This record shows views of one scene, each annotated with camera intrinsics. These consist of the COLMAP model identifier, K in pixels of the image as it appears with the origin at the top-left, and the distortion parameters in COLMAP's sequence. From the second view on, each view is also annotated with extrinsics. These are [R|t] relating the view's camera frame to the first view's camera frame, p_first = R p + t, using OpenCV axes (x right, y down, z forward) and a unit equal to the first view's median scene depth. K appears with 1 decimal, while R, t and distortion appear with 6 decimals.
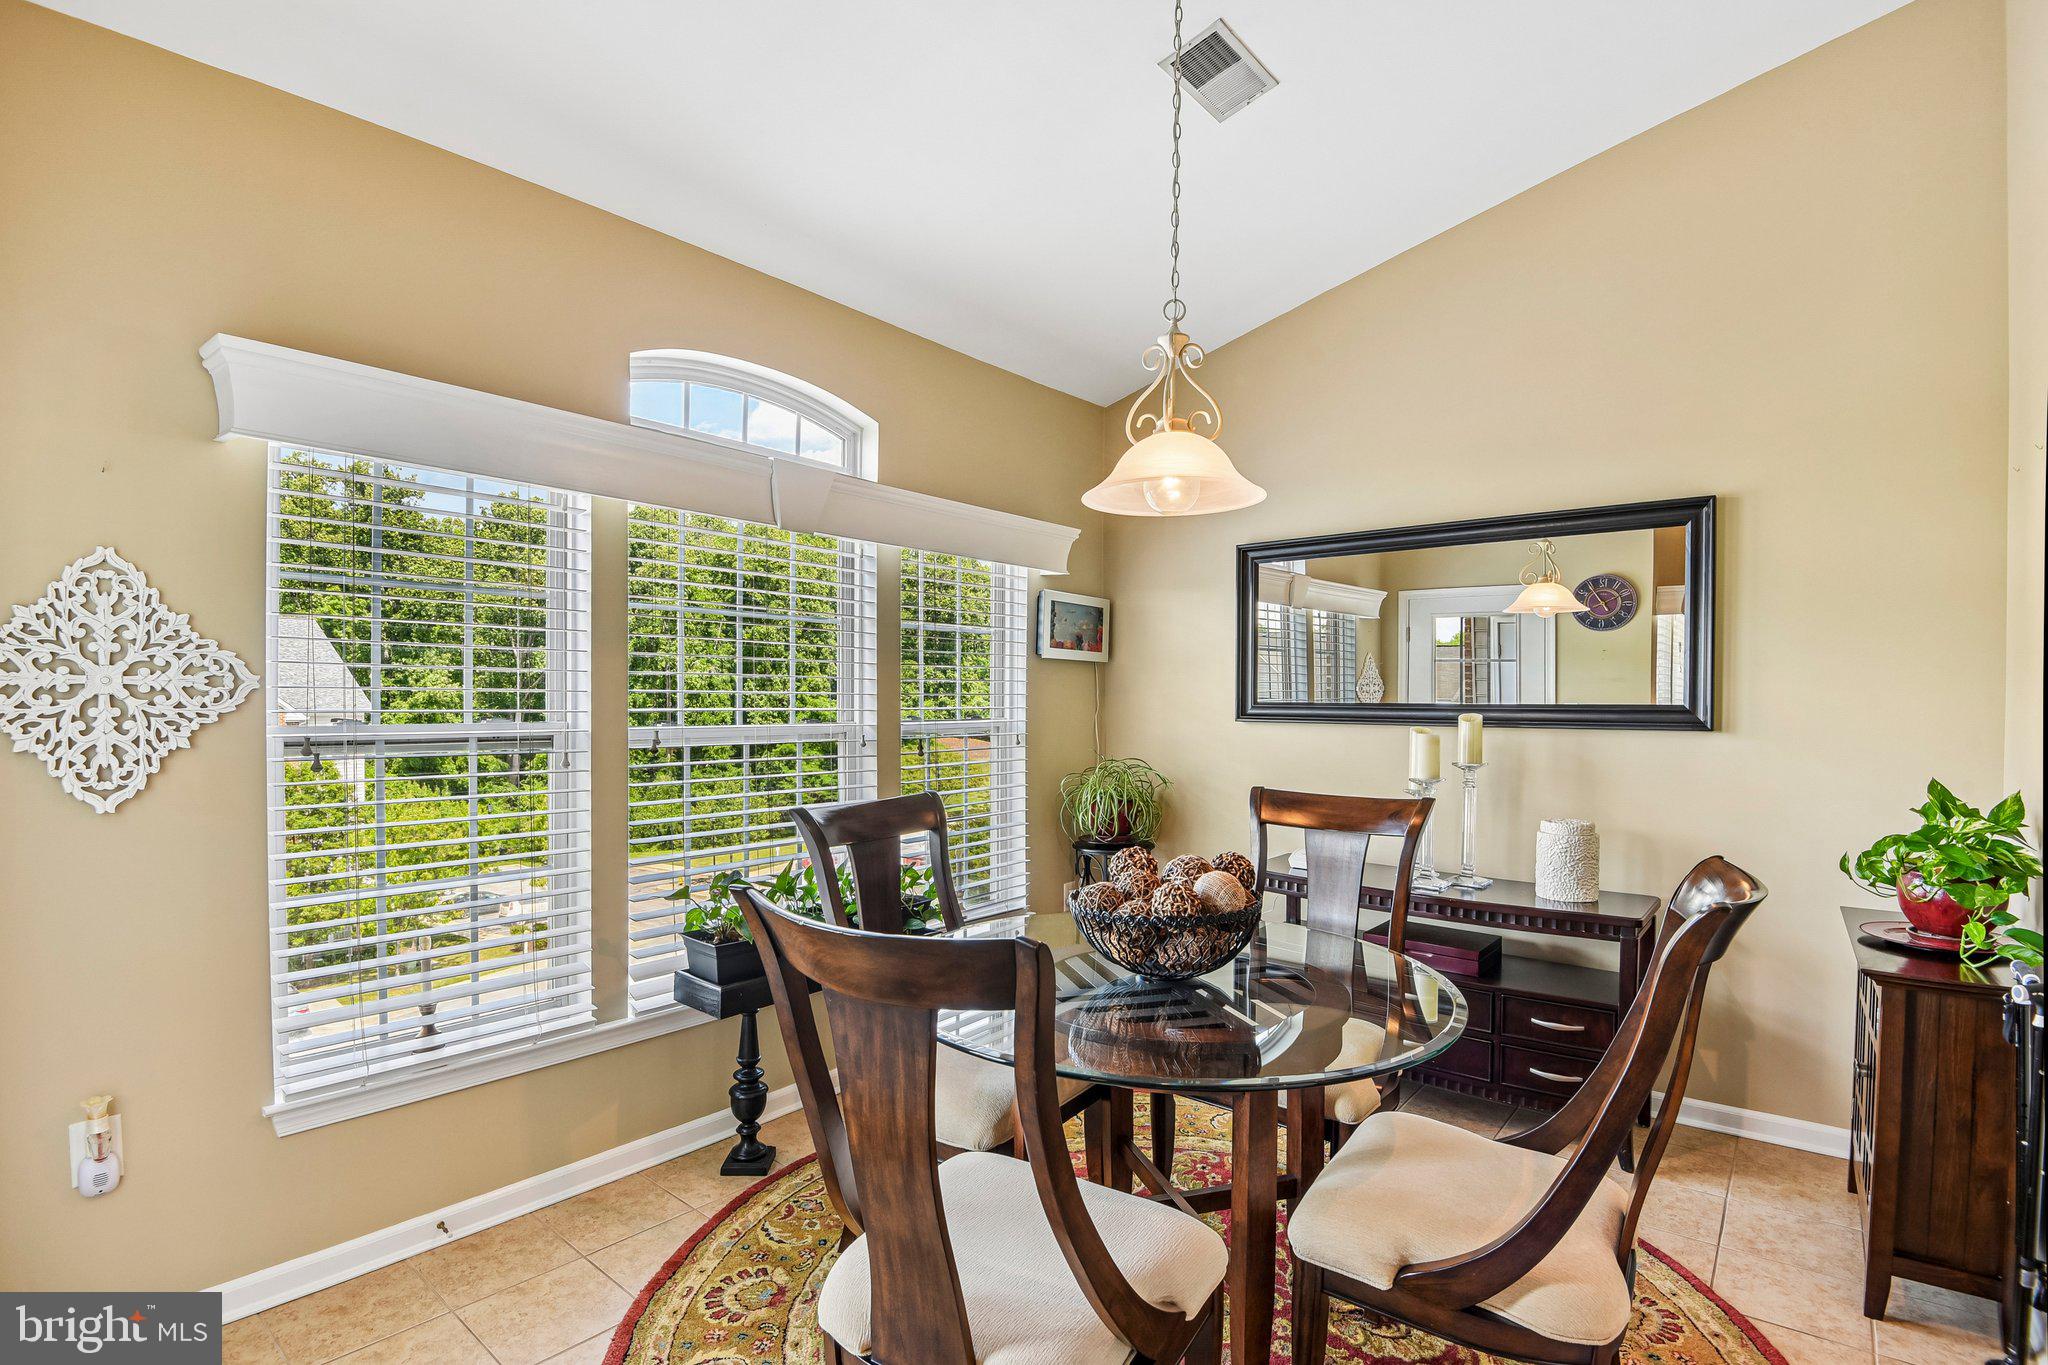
lens RADIAL K [[963.6, 0, 1007.4], [0, 963.6, 712.2], [0, 0, 1]] dist [-0.011945, -0.015700]
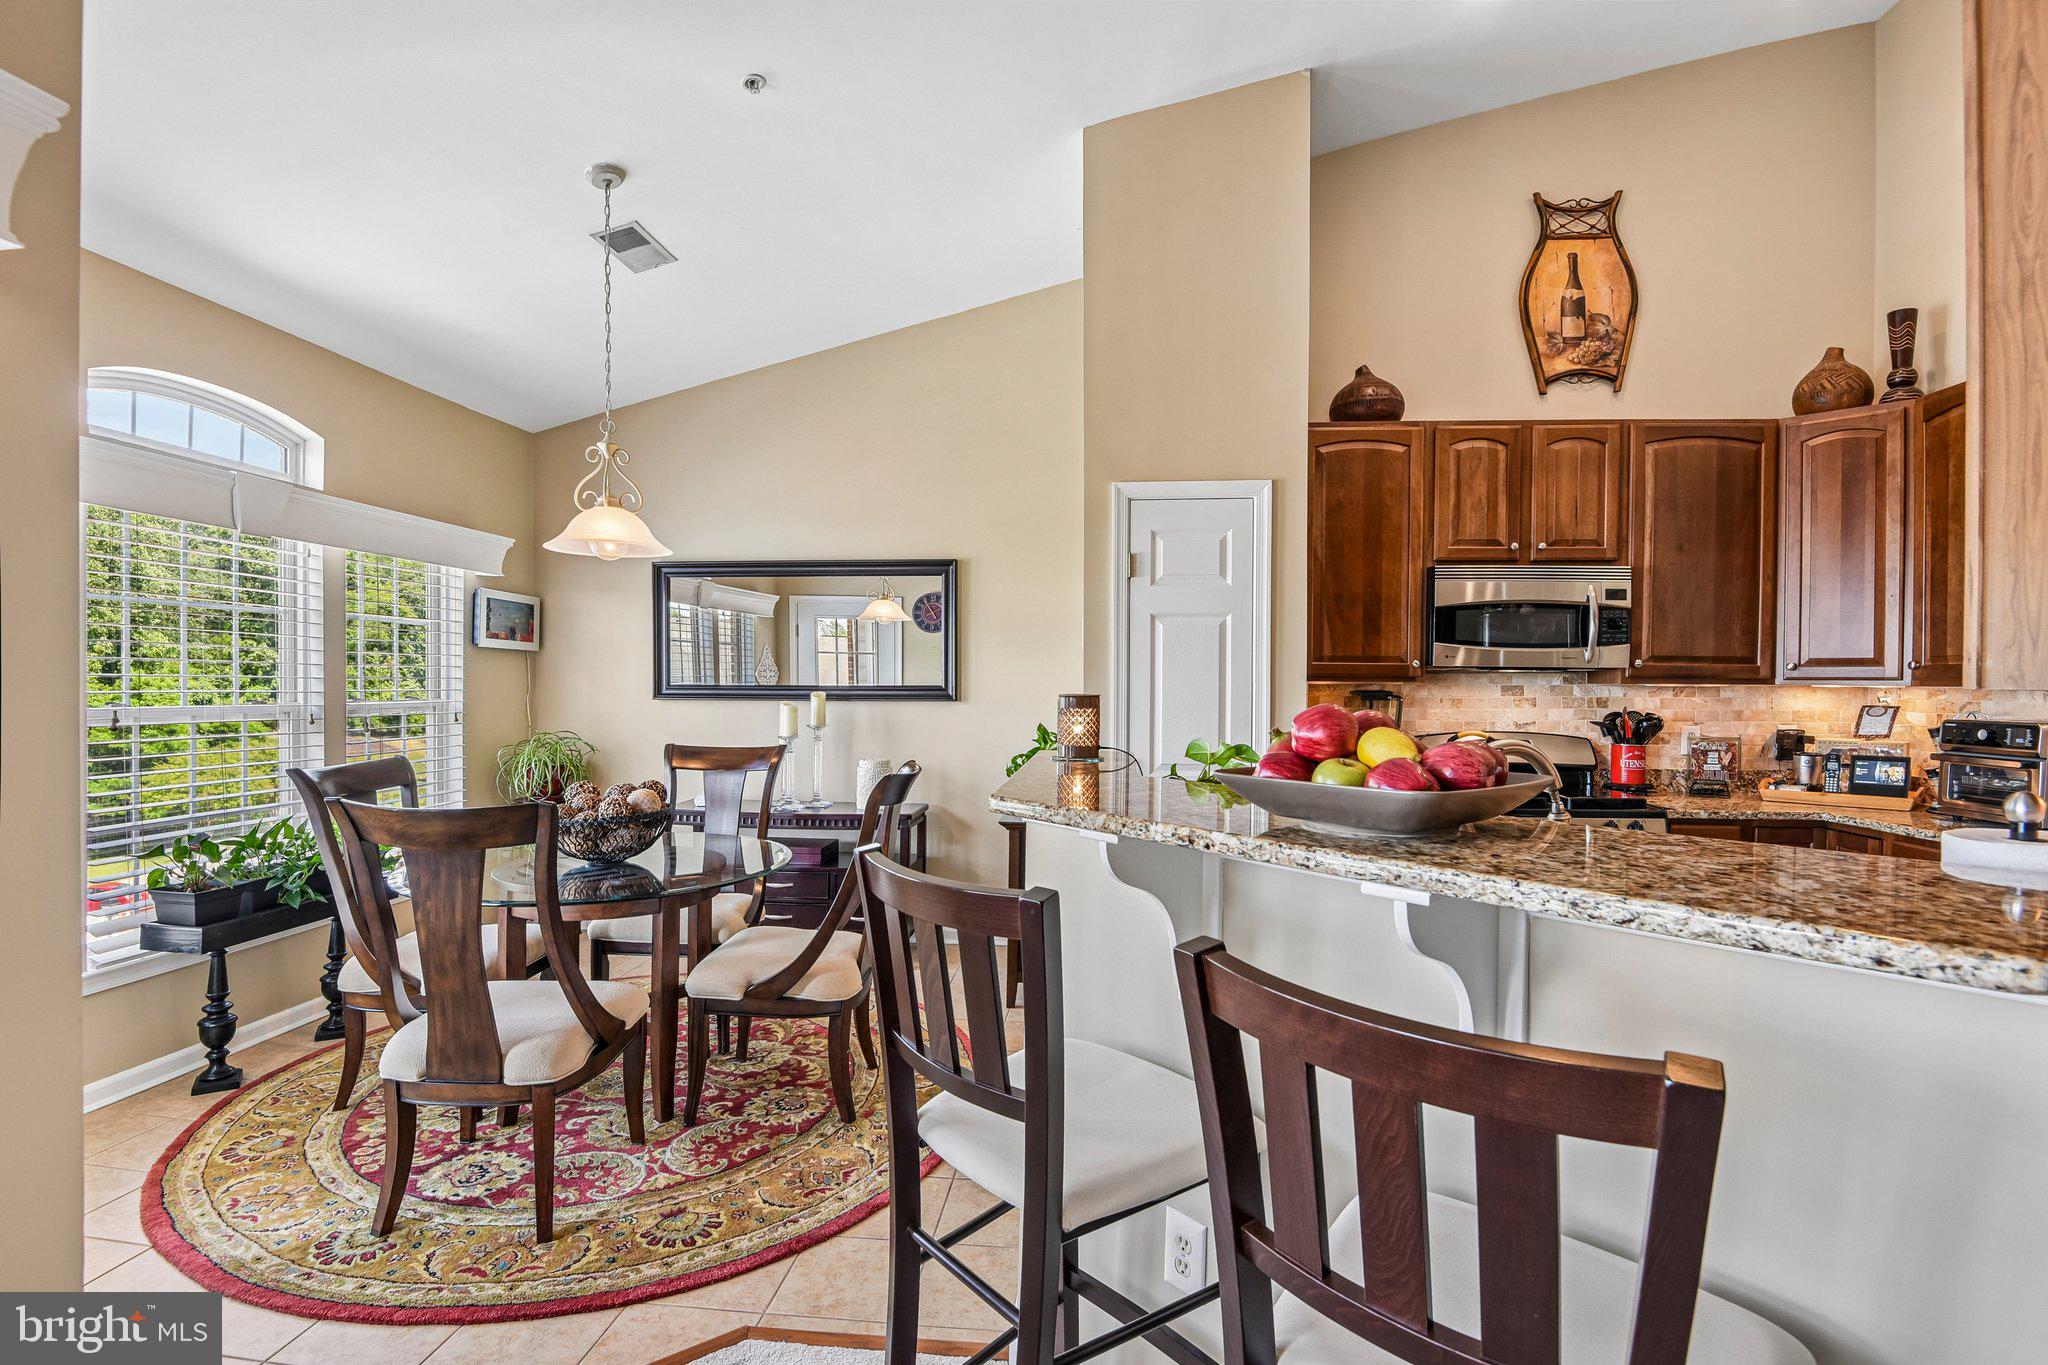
lens RADIAL K [[963.6, 0, 1033.6], [0, 963.6, 687.7], [0, 0, 1]] dist [-0.011945, -0.015700]
pose [[0.820082, -0.003478, 0.572235, -0.114068], [0.007835, 0.999956, -0.005151, 0.006119], [-0.572192, 0.008708, 0.820074, -0.492596]]
